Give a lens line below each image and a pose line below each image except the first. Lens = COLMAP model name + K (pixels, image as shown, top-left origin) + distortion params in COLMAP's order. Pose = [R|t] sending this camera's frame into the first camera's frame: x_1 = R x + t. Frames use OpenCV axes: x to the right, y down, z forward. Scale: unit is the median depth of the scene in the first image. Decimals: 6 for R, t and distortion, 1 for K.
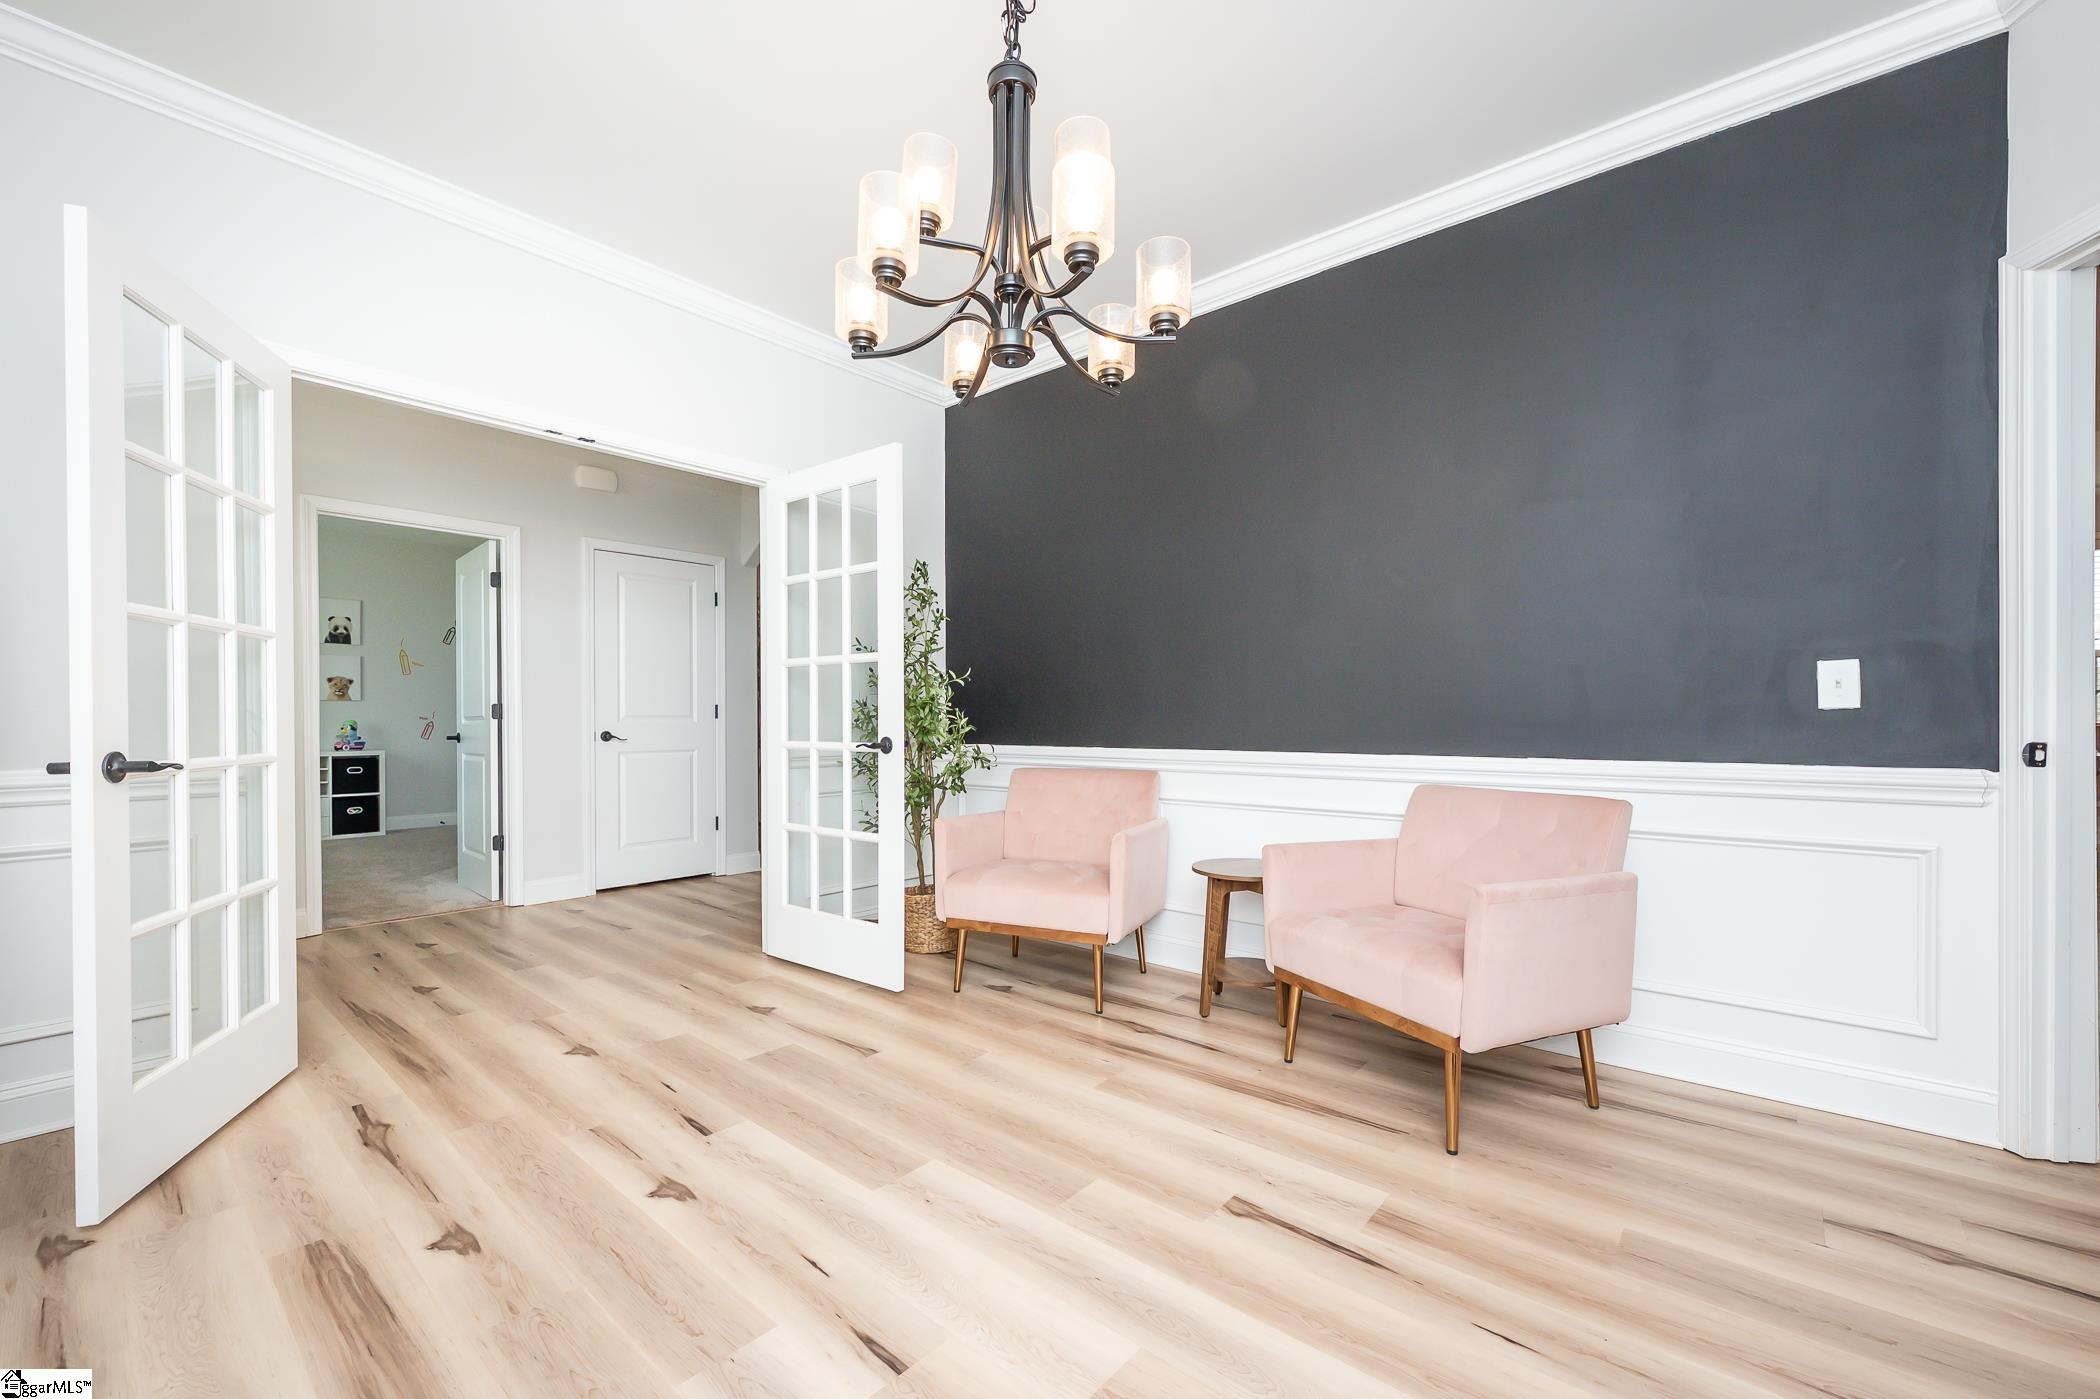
lens RADIAL K [[843.2, 0, 1048.1], [0, 843.2, 718.9], [0, 0, 1]] dist [0.000742, 0.000011]
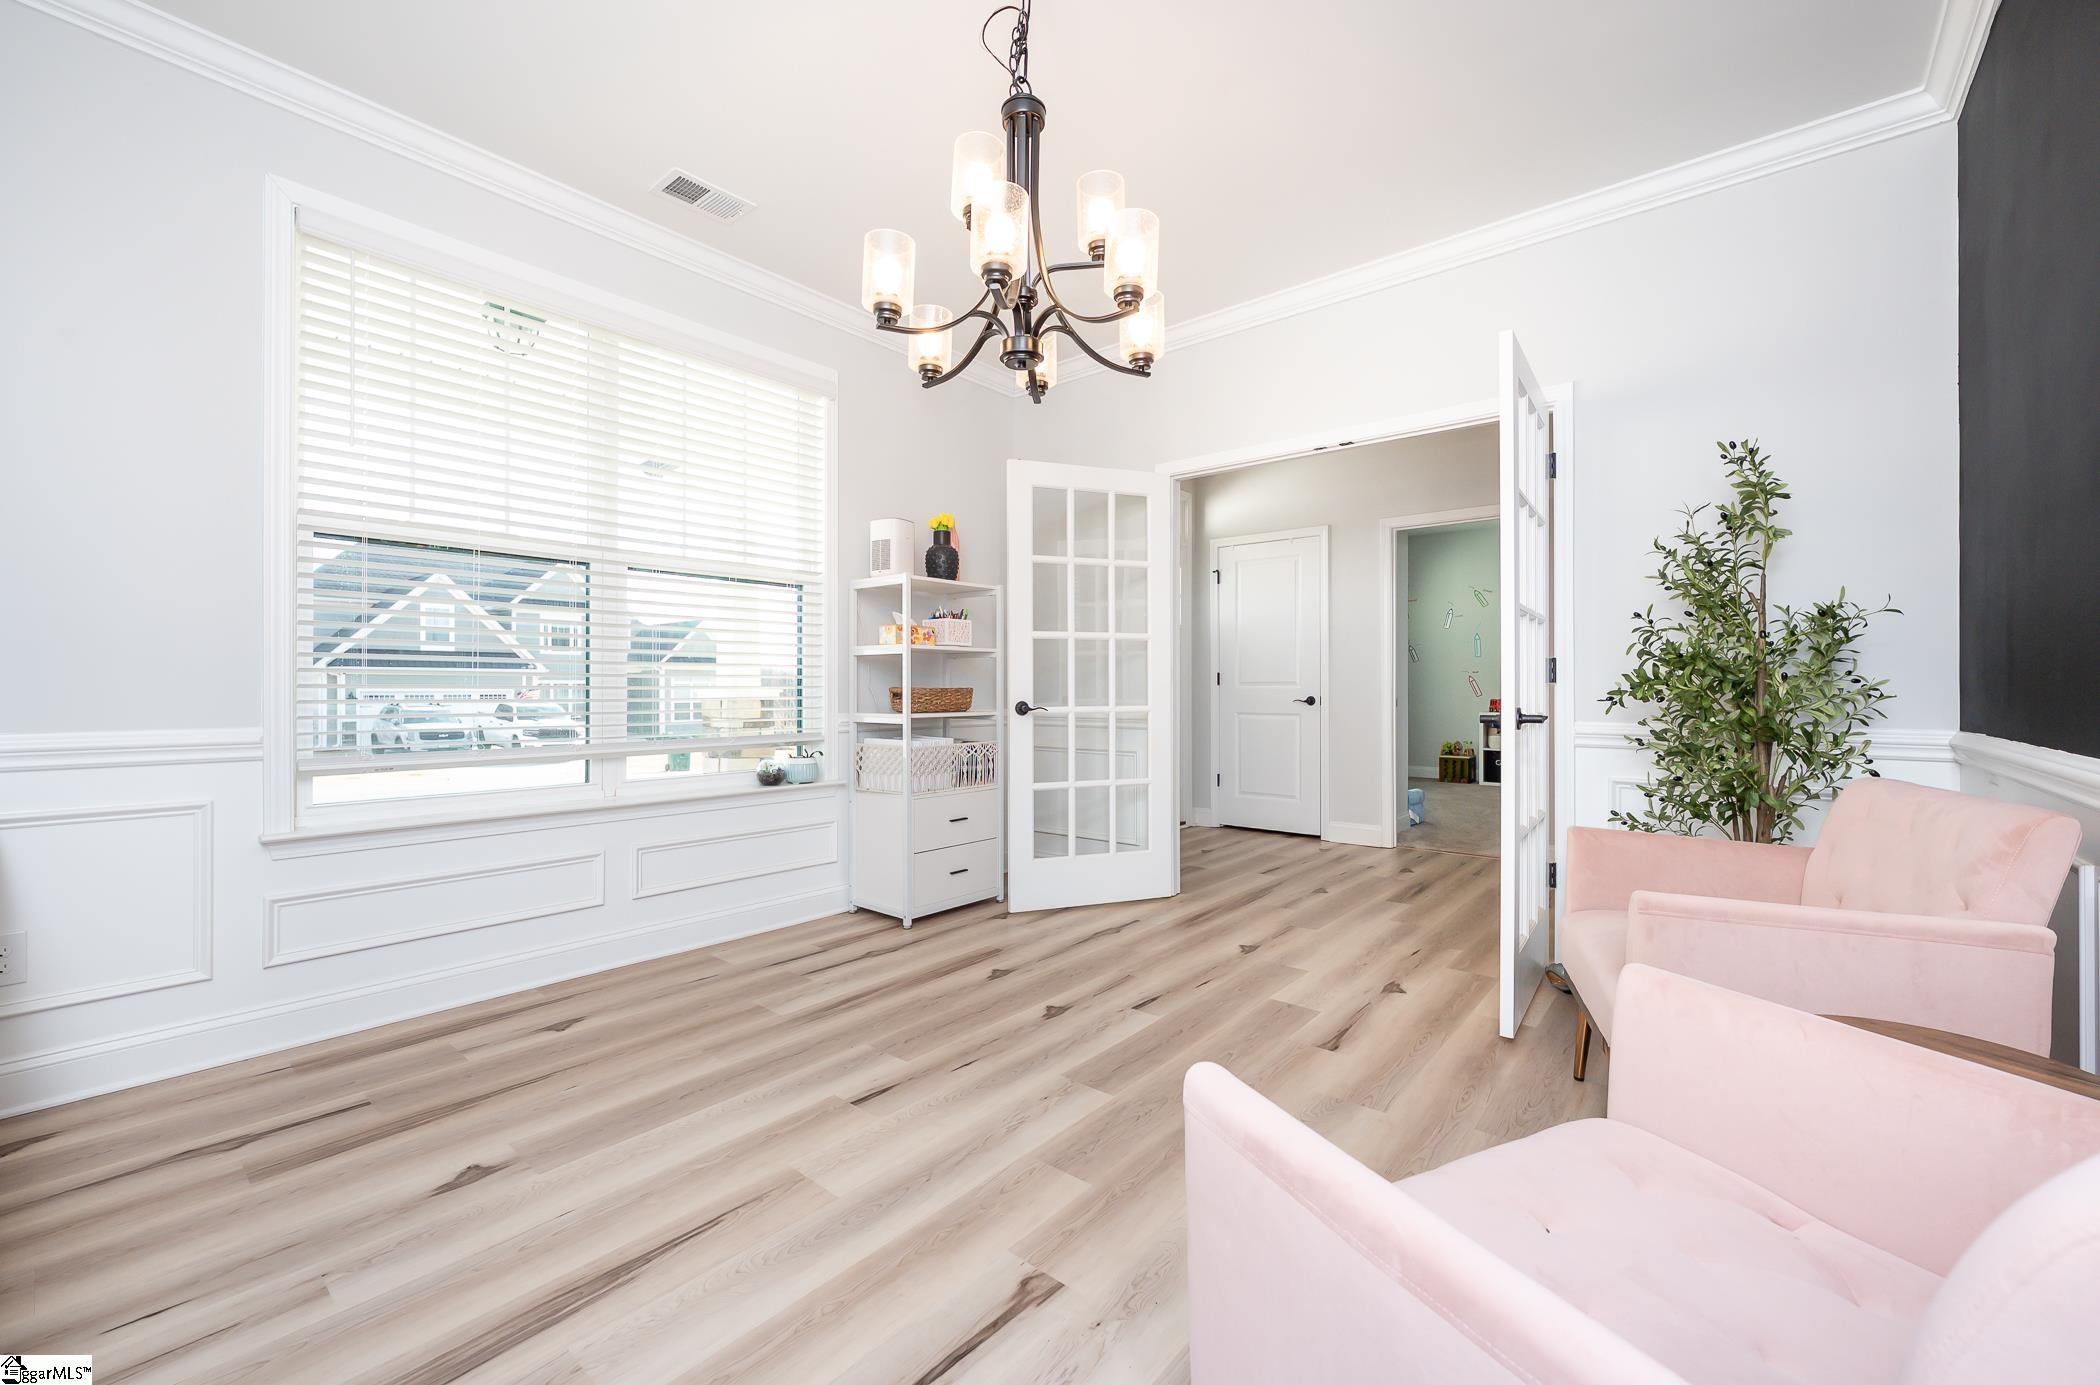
lens RADIAL K [[852.2, 0, 1050.8], [0, 852.2, 685.8], [0, 0, 1]] dist [-0.000297, 0.000001]
pose [[0.012328, -0.000653, -0.999924, 0.857870], [0.004878, 0.999988, -0.000593, -0.002457], [0.999912, -0.004870, 0.012331, 0.816731]]
